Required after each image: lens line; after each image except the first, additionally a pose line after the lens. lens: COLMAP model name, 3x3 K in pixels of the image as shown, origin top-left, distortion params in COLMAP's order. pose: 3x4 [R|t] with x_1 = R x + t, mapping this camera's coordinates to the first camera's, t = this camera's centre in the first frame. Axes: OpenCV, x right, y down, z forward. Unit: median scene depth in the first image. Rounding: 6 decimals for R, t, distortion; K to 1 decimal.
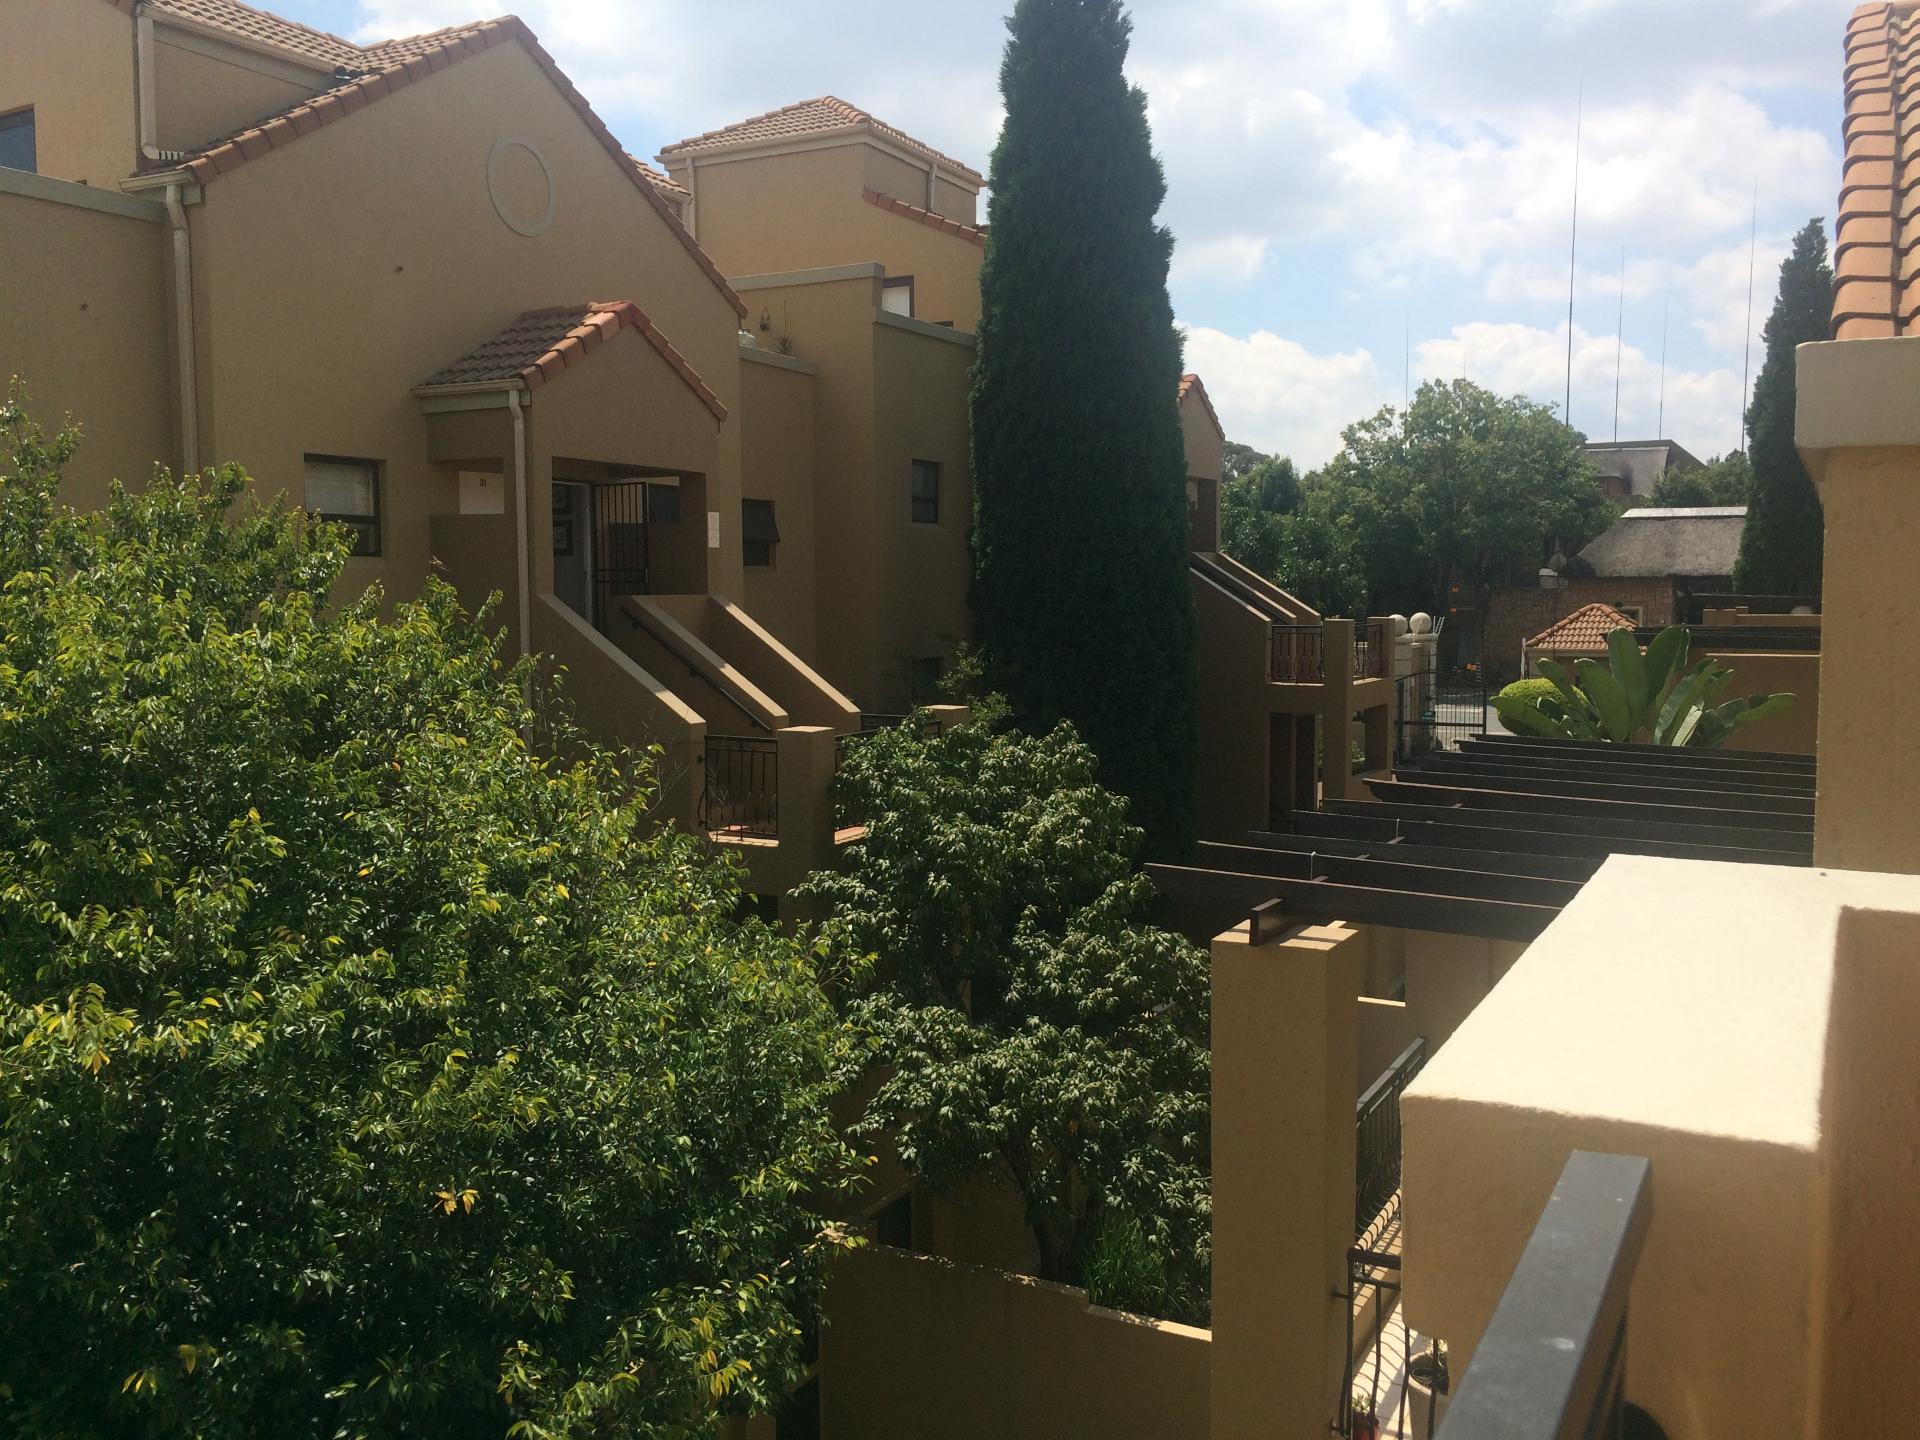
lens RADIAL K [[1635.5, 0, 954.6], [0, 1635.5, 708.5], [0, 0, 1]] dist [0.079093, -0.117401]
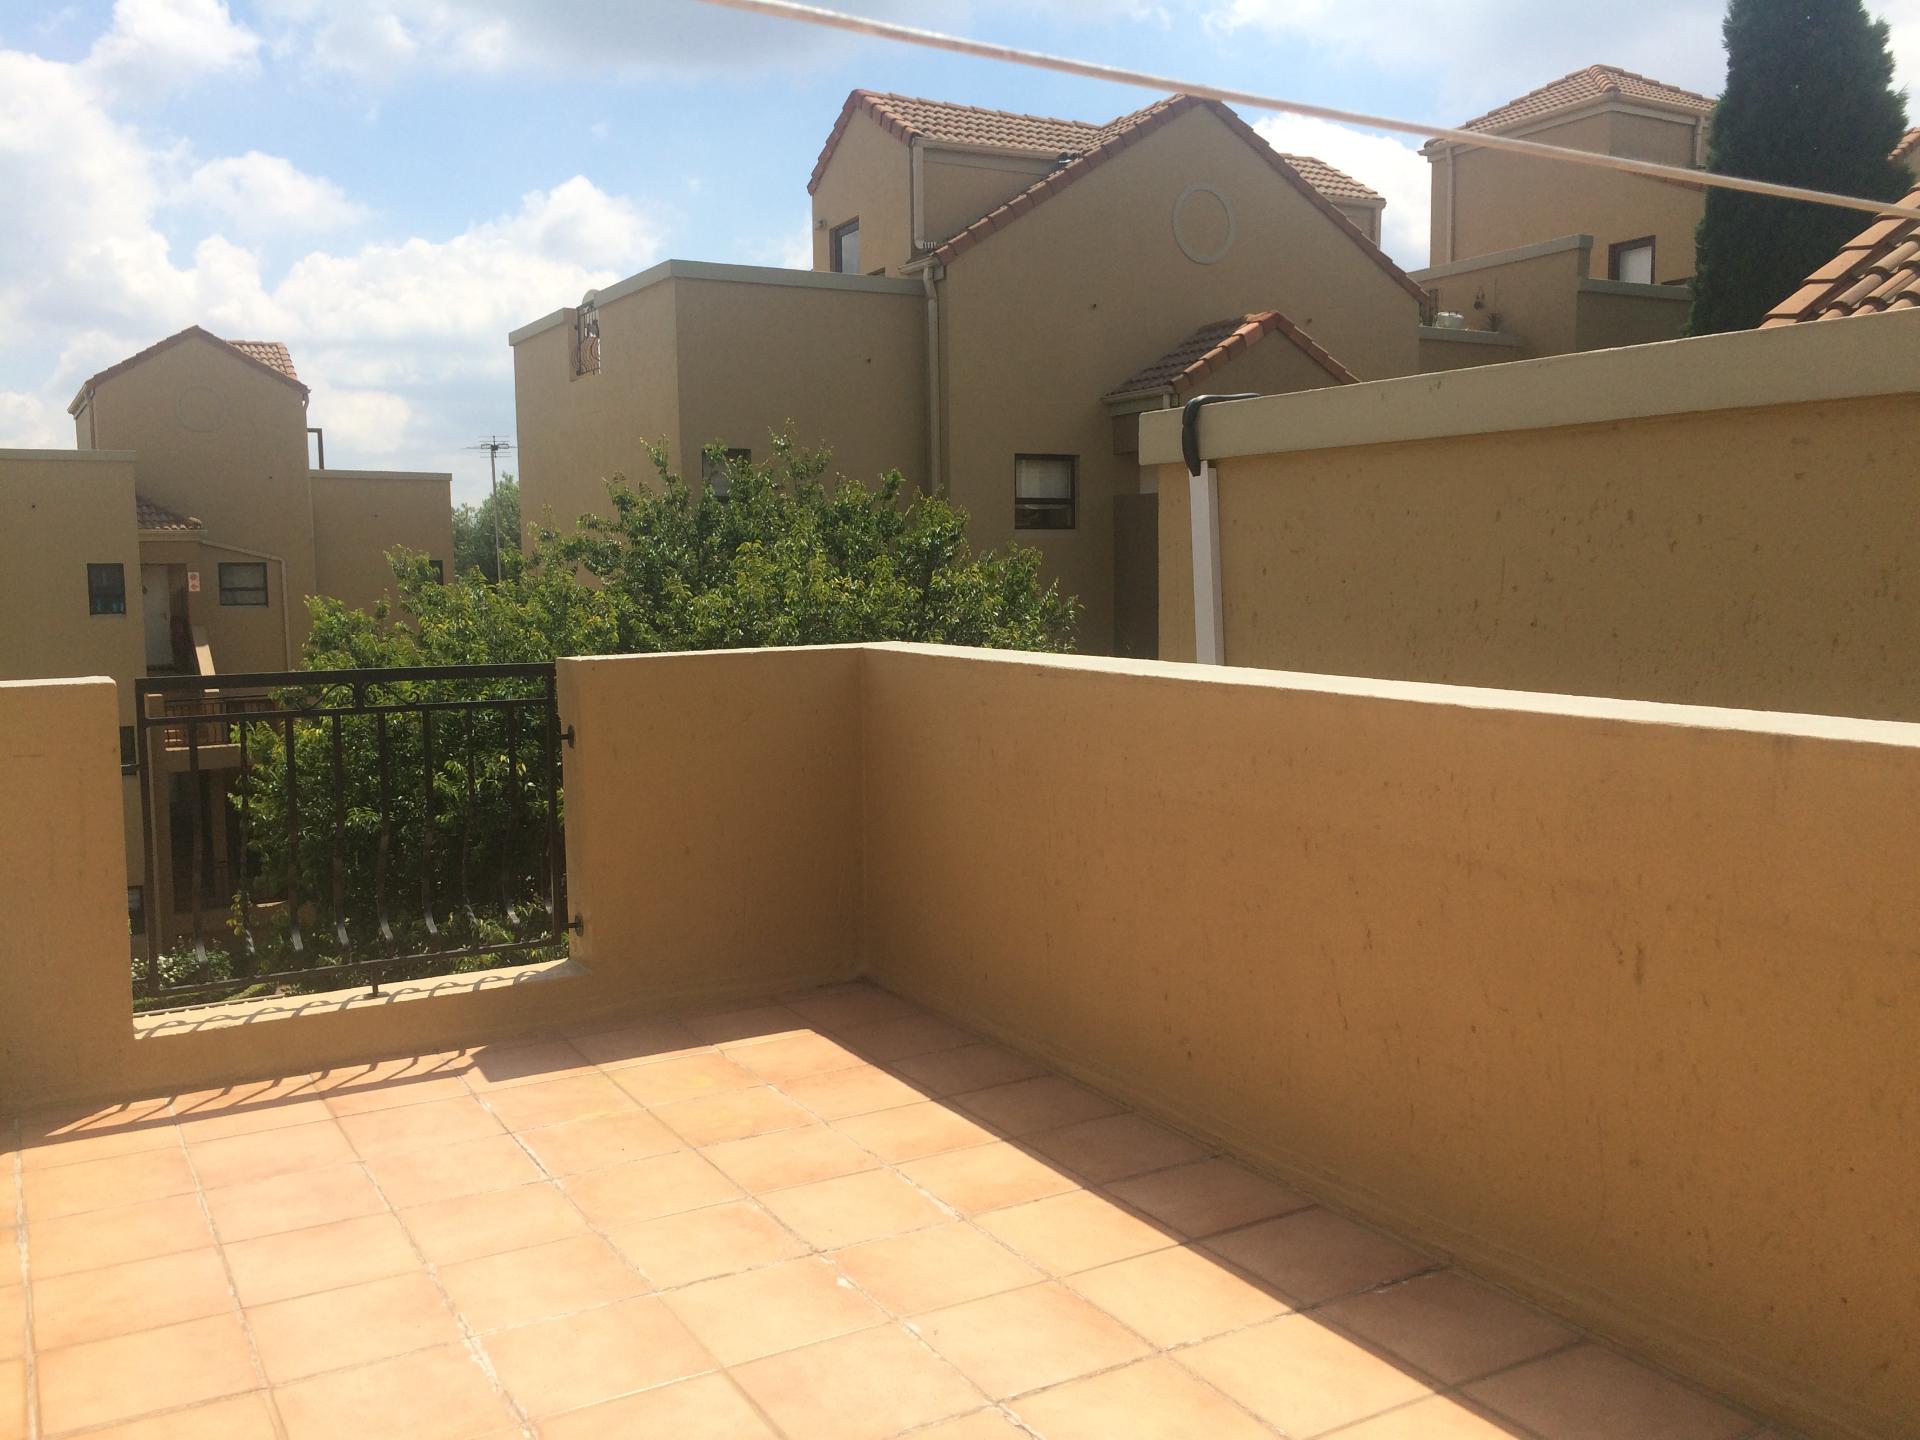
lens RADIAL K [[1635.5, 0, 954.6], [0, 1635.5, 708.5], [0, 0, 1]] dist [0.079093, -0.117401]
pose [[0.853599, 0.035216, -0.519740, 0.246263], [-0.025395, 0.999339, 0.026006, 0.018566], [0.520312, -0.009000, 0.853929, -0.157530]]
